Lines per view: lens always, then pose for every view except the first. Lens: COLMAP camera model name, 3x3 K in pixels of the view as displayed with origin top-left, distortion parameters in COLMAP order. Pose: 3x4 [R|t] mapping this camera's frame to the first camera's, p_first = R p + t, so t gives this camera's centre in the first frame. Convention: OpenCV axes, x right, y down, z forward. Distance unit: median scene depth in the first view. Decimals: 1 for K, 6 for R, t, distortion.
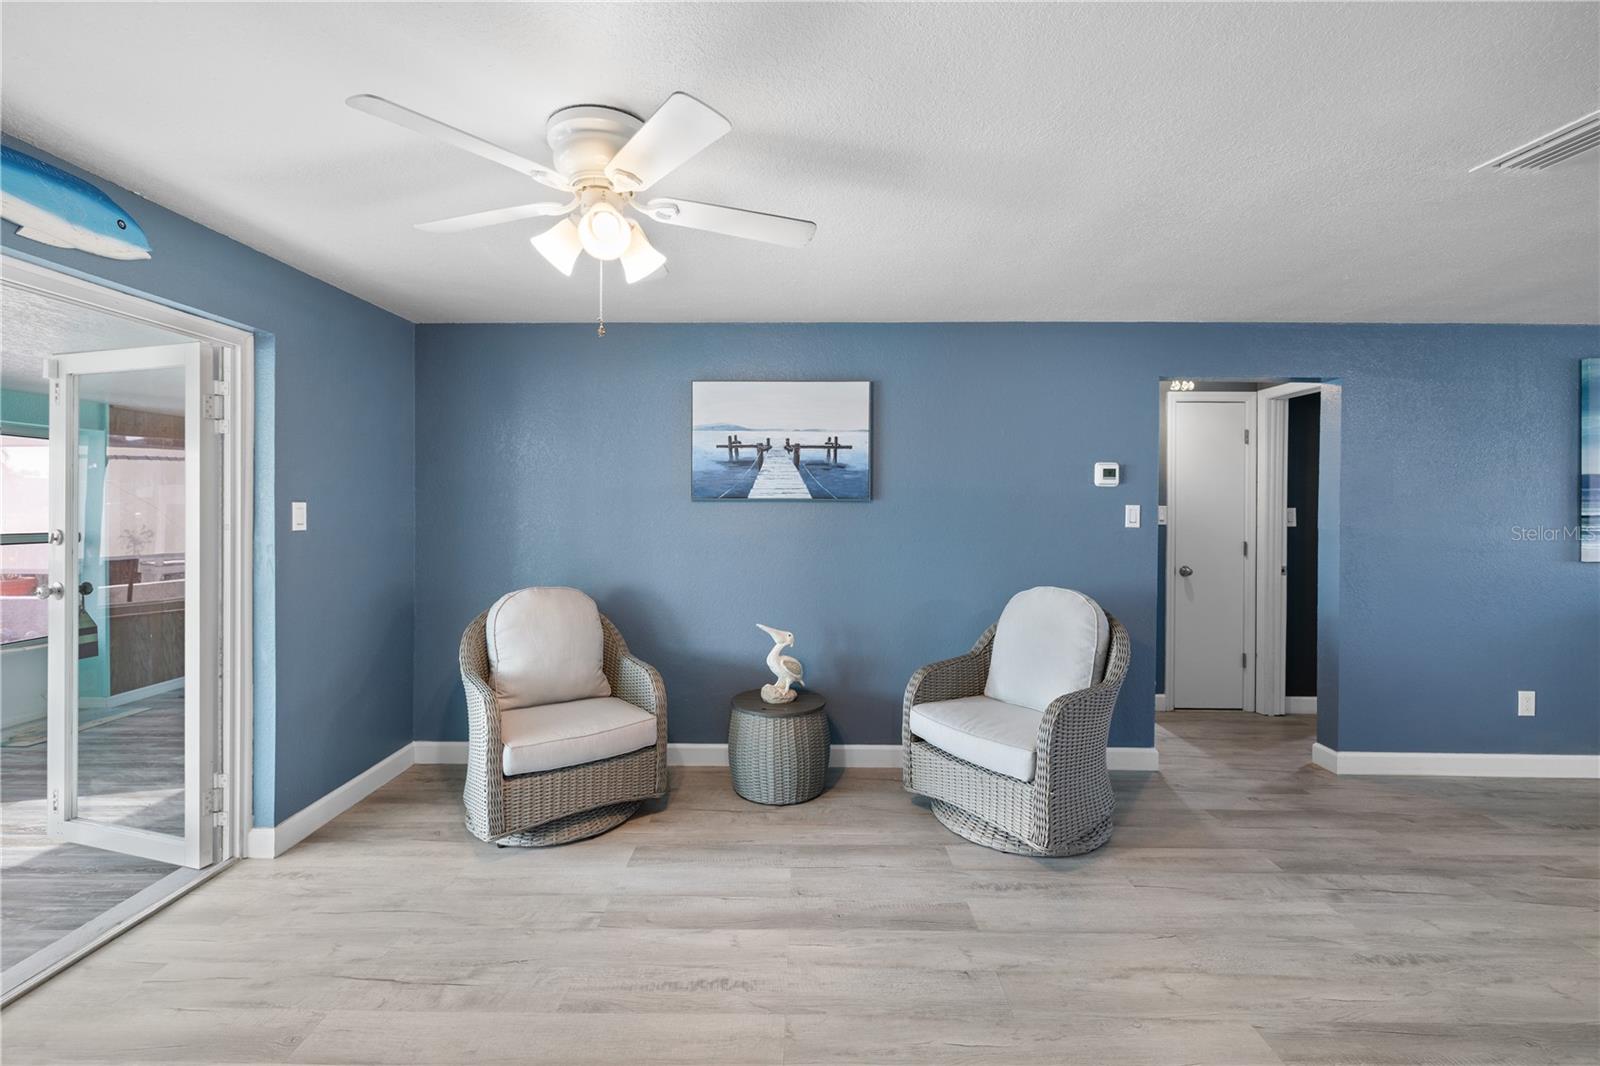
lens RADIAL K [[683.2, 0, 798.1], [0, 683.2, 508.9], [0, 0, 1]] dist [0.001121, -0.000059]
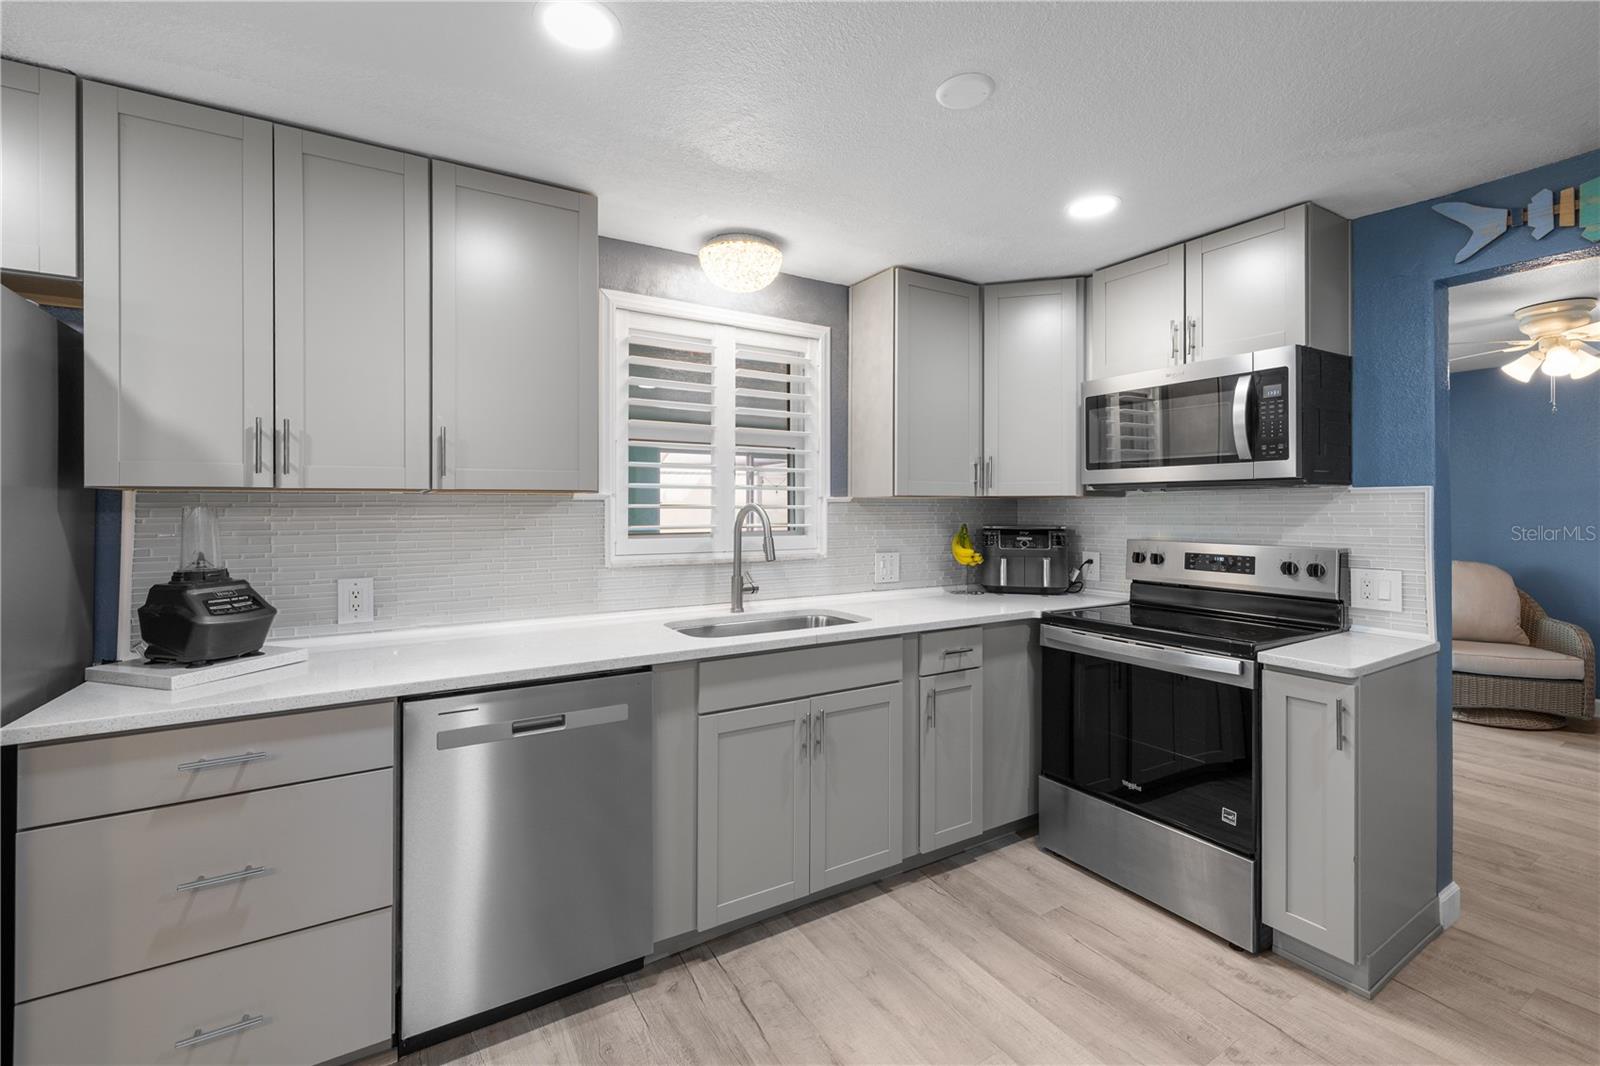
lens RADIAL K [[683.2, 0, 798.1], [0, 683.2, 508.9], [0, 0, 1]] dist [0.001121, -0.000059]
pose [[0.526300, -0.004825, -0.850285, 0.105858], [0.001018, 0.999987, -0.005044, 0.010336], [0.850298, 0.001789, 0.526298, -0.869544]]
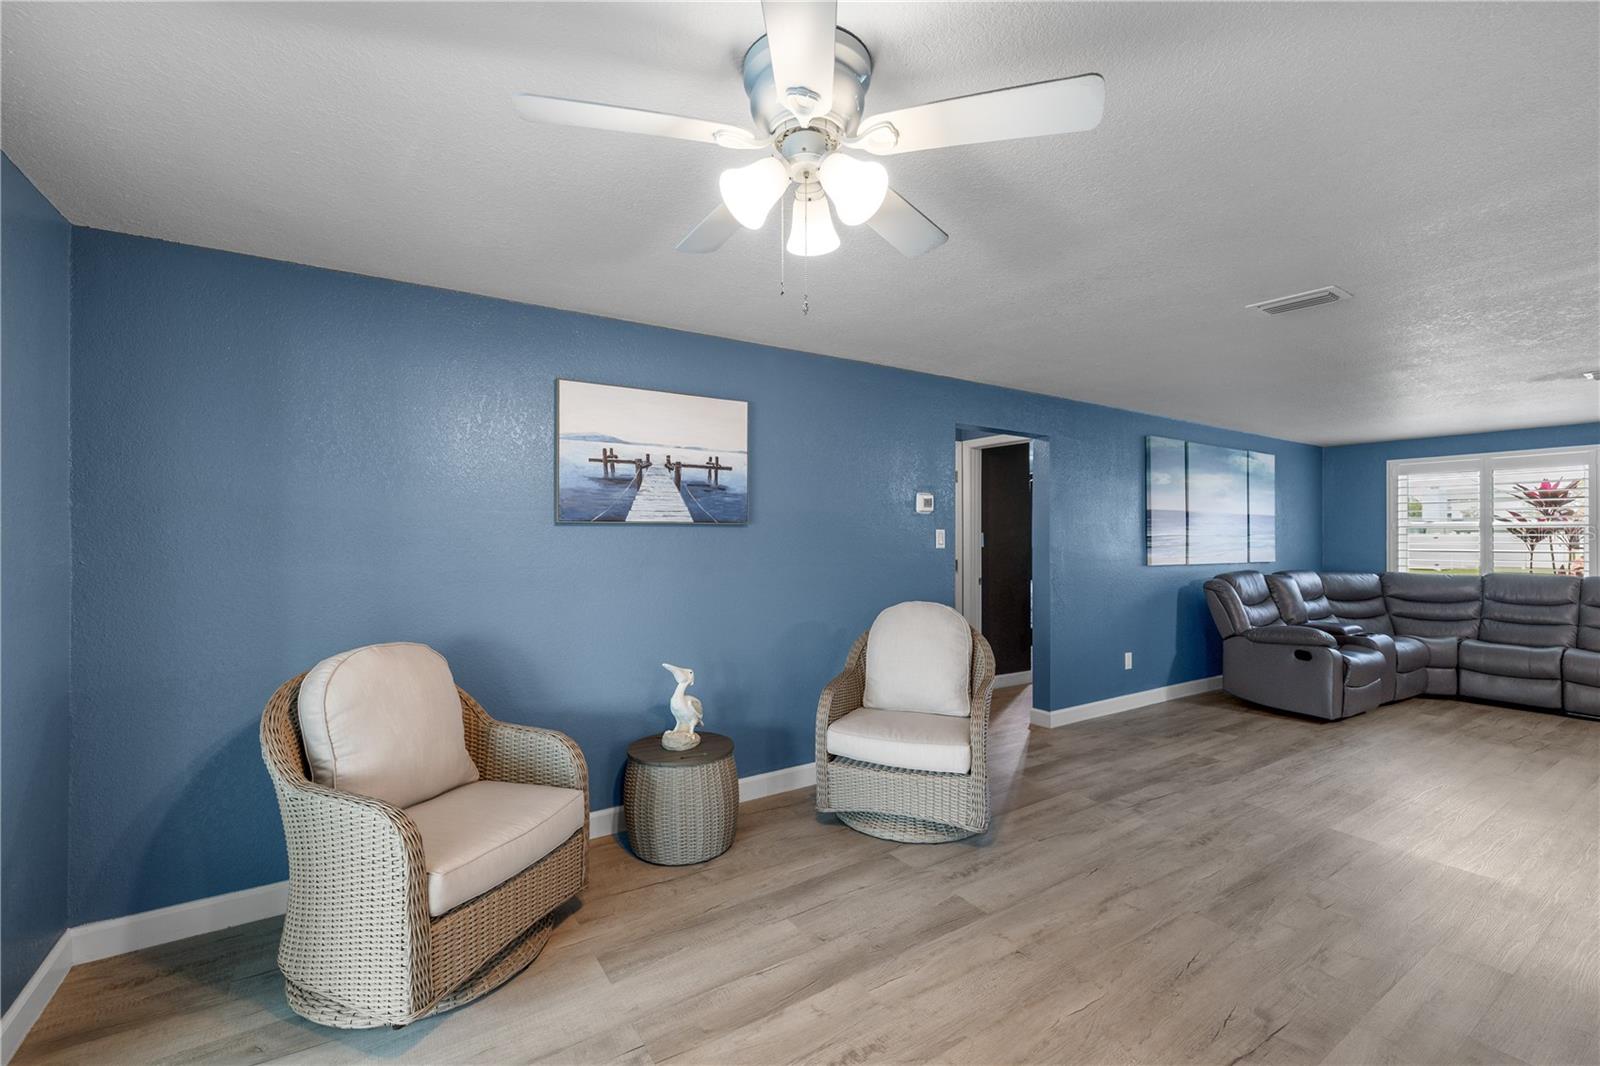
lens RADIAL K [[672.4, 0, 796.4], [0, 672.4, 532.4], [0, 0, 1]] dist [0.000593, -0.000030]
pose [[0.832872, -0.002130, 0.553462, -0.370122], [0.008096, 0.999932, -0.008334, 0.007400], [-0.553407, 0.011422, 0.832833, 0.167746]]
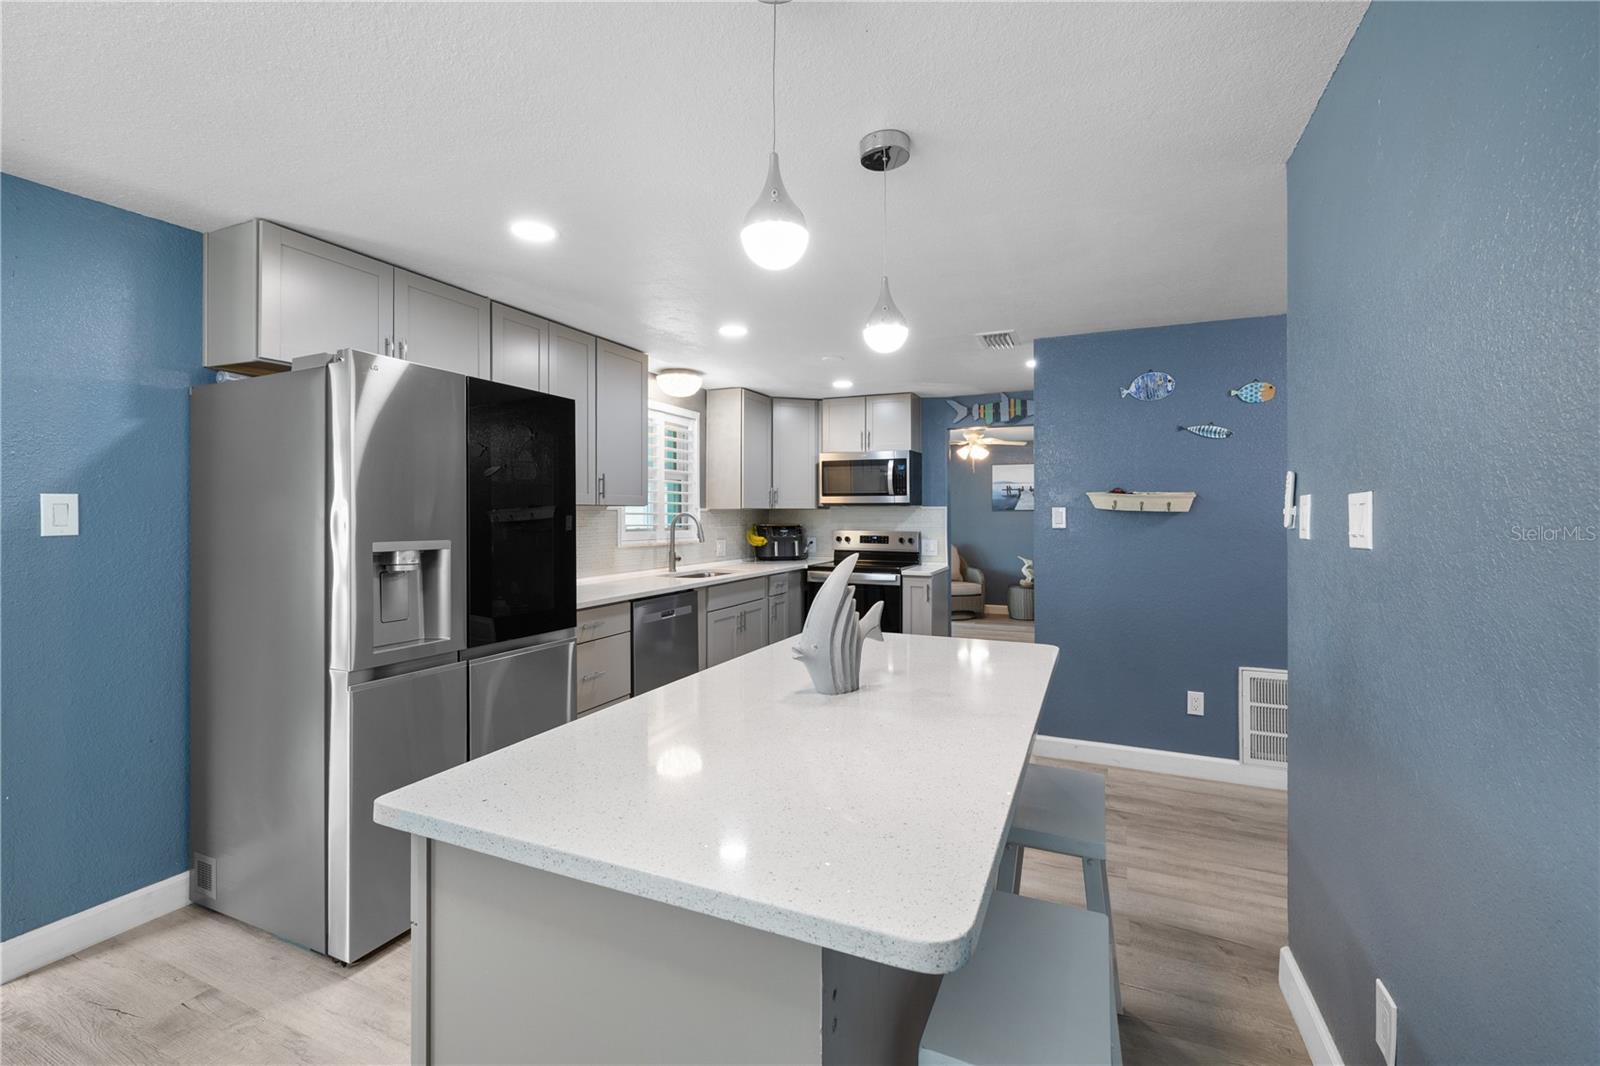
lens RADIAL K [[683.2, 0, 798.1], [0, 683.2, 508.9], [0, 0, 1]] dist [0.001121, -0.000059]
pose [[0.916883, -0.009466, -0.399044, 0.207287], [0.004021, 0.999887, -0.014480, 0.015072], [0.399136, 0.011672, 0.916817, -1.700634]]
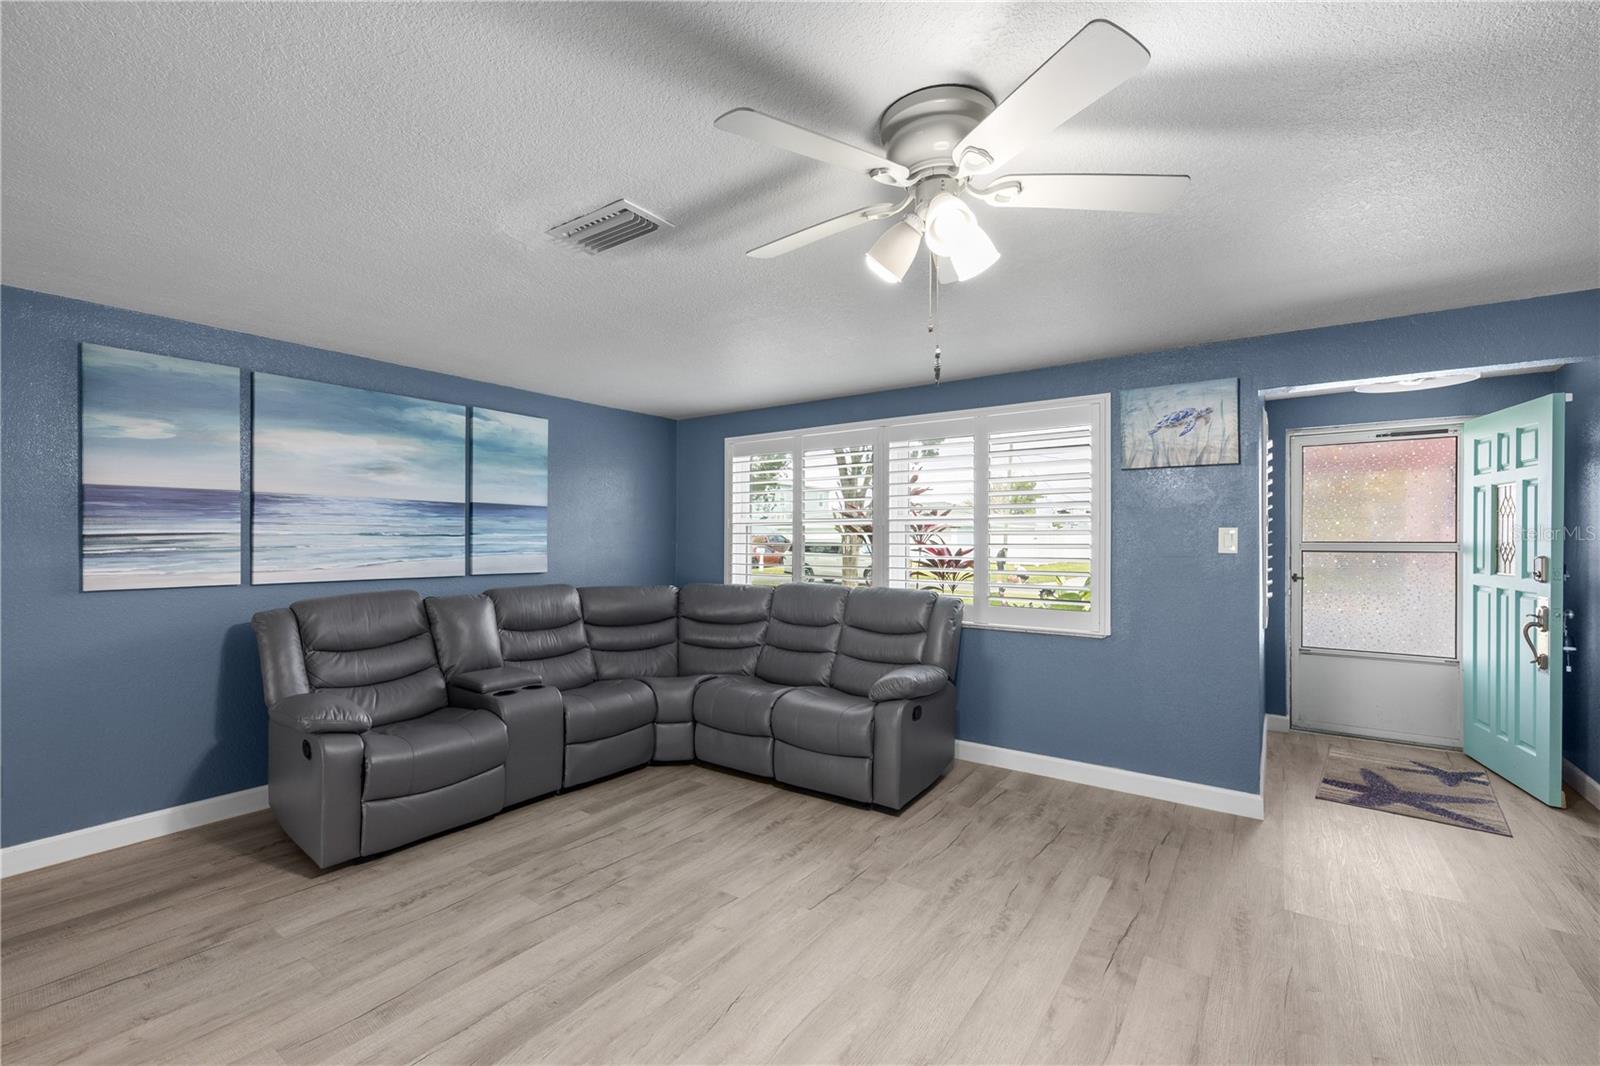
lens RADIAL K [[684.1, 0, 826.3], [0, 684.1, 540.7], [0, 0, 1]] dist [0.003698, 0.000276]
pose [[0.564611, -0.008702, 0.825311, 0.975485], [0.008750, 0.999951, 0.004558, 0.021174], [-0.825311, 0.004648, 0.564660, -0.198342]]
